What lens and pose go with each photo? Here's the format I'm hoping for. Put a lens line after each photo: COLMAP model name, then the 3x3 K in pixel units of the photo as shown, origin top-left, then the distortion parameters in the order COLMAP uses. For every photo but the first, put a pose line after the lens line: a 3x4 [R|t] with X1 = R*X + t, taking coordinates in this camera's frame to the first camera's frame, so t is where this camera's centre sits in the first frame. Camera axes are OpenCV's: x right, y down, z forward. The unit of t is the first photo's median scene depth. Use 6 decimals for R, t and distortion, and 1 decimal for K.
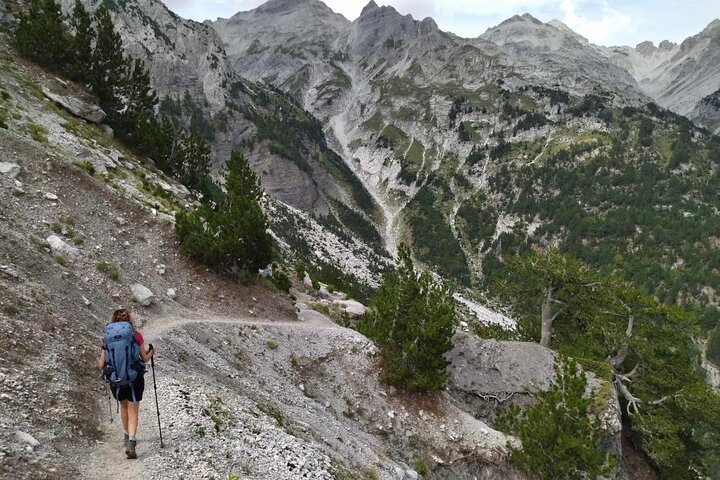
lens RADIAL K [[538.0, 0, 364.5], [0, 538.0, 223.0], [0, 0, 1]] dist [0.102110, -0.005753]
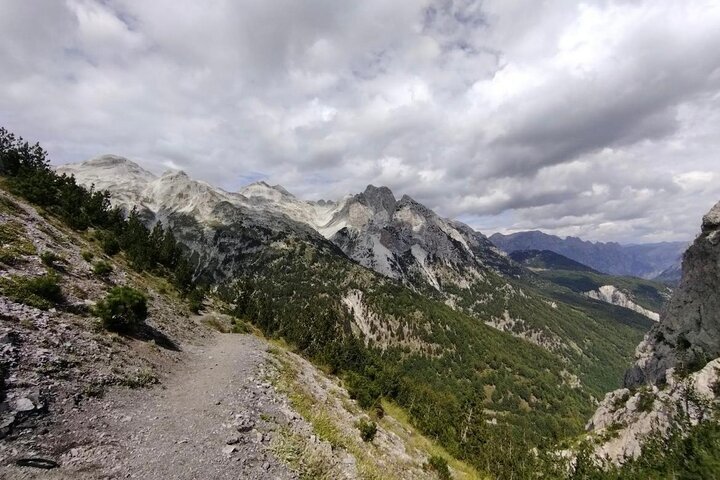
lens RADIAL K [[332.0, 0, 358.3], [0, 332.0, 243.8], [0, 0, 1]] dist [-0.012773, 0.007228]
pose [[0.866525, 0.002752, 0.499127, 0.009280], [0.068273, 0.989932, -0.123987, 0.000374], [-0.494443, 0.141515, 0.857613, -0.171942]]
